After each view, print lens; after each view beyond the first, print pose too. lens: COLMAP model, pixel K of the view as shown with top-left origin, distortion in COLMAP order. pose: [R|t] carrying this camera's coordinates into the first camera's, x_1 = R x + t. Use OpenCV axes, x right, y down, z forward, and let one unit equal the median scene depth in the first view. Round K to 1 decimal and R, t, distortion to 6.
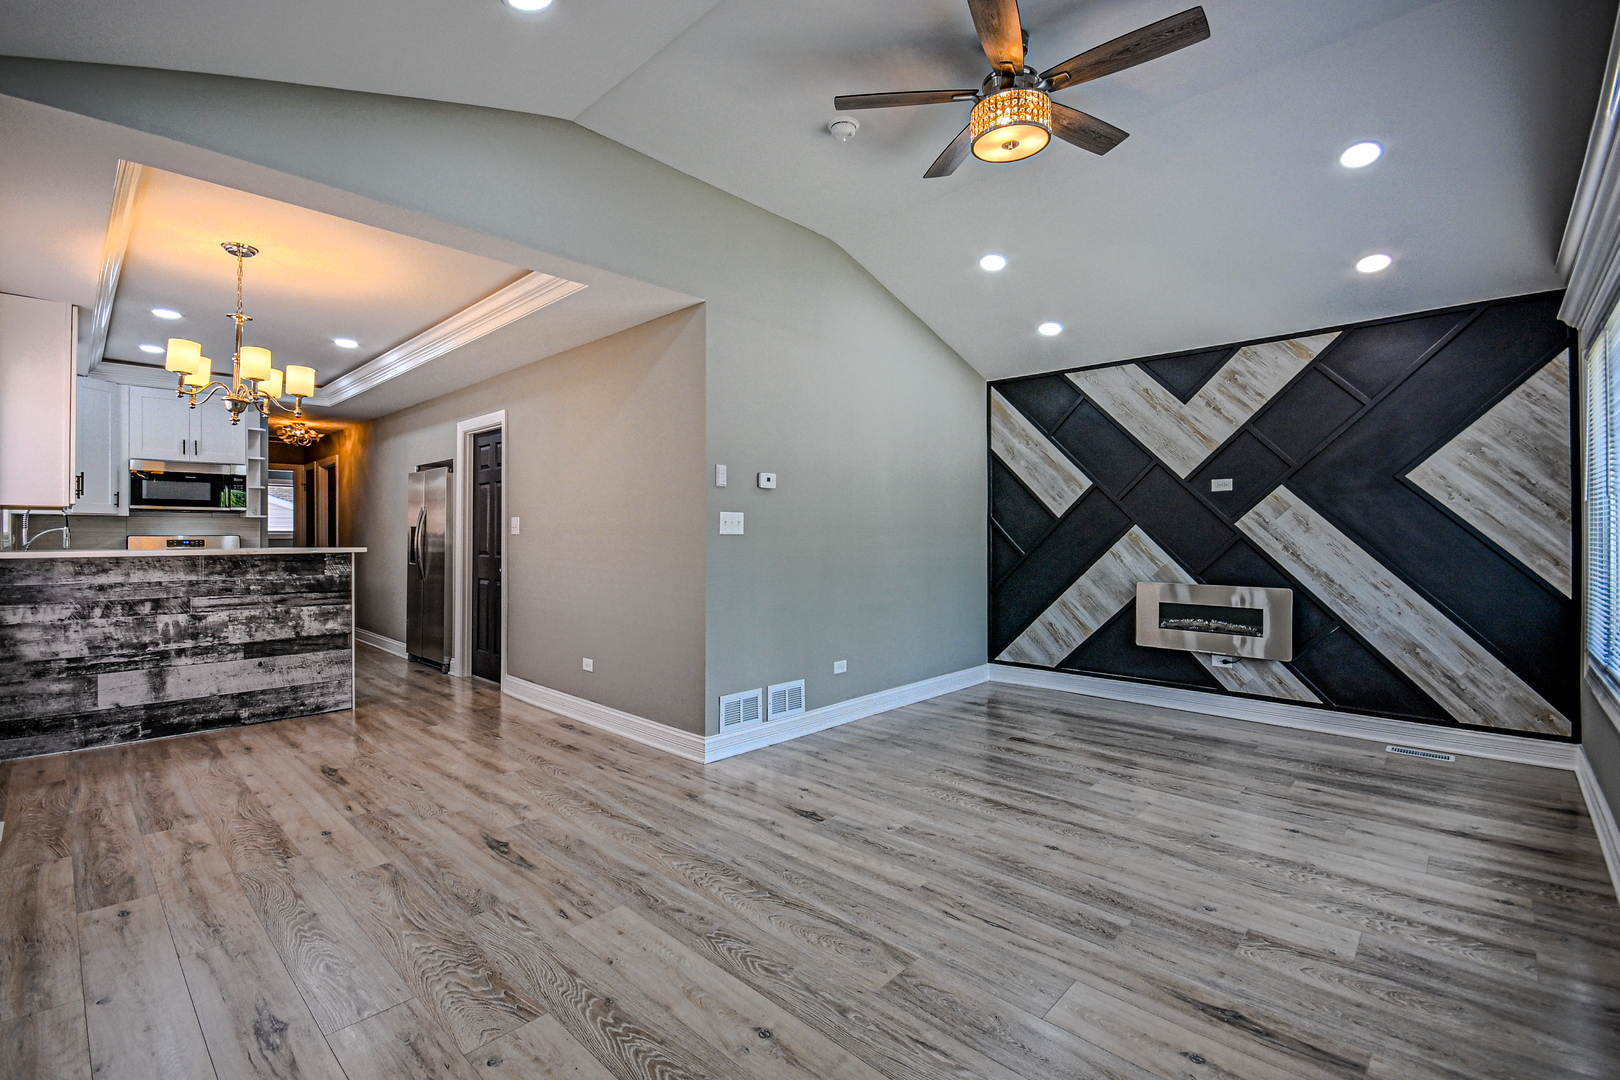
lens RADIAL K [[709.6, 0, 822.6], [0, 709.6, 536.3], [0, 0, 1]] dist [0.012732, -0.016150]
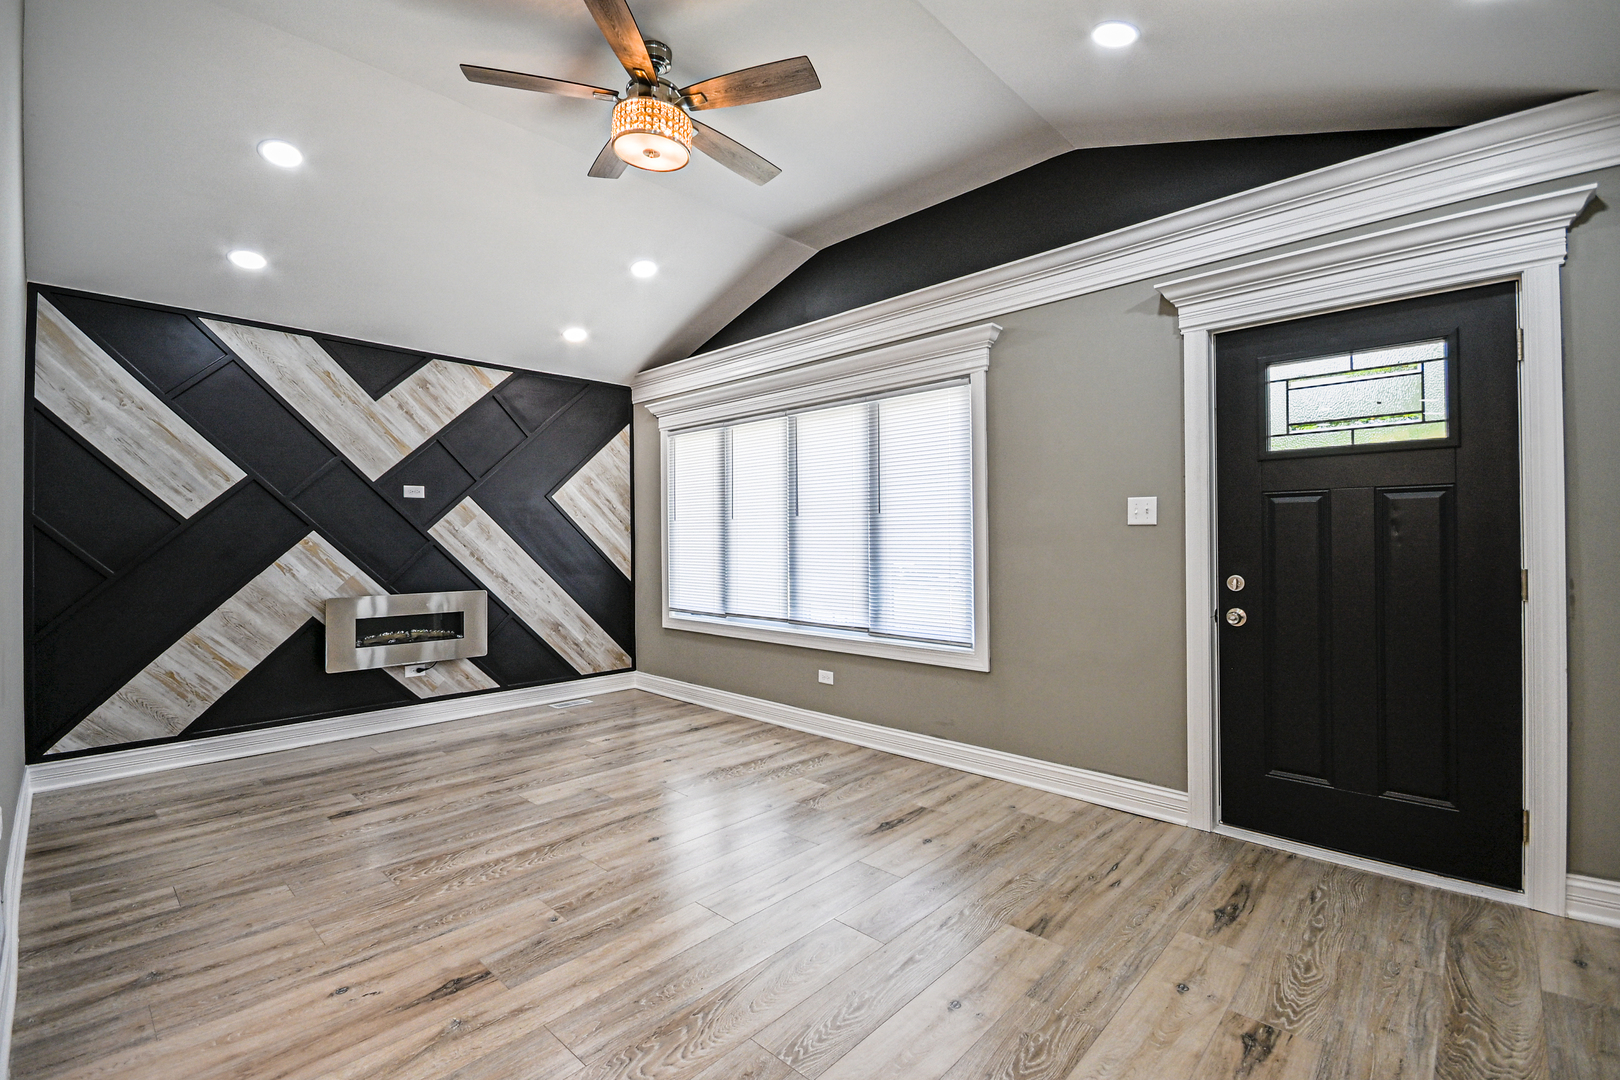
lens RADIAL K [[709.6, 0, 822.6], [0, 709.6, 536.3], [0, 0, 1]] dist [0.012732, -0.016150]
pose [[0.000618, 0.005408, 0.999985, -0.477846], [0.008719, 0.999947, -0.005414, -0.000052], [-0.999962, 0.008722, 0.000570, 0.488389]]
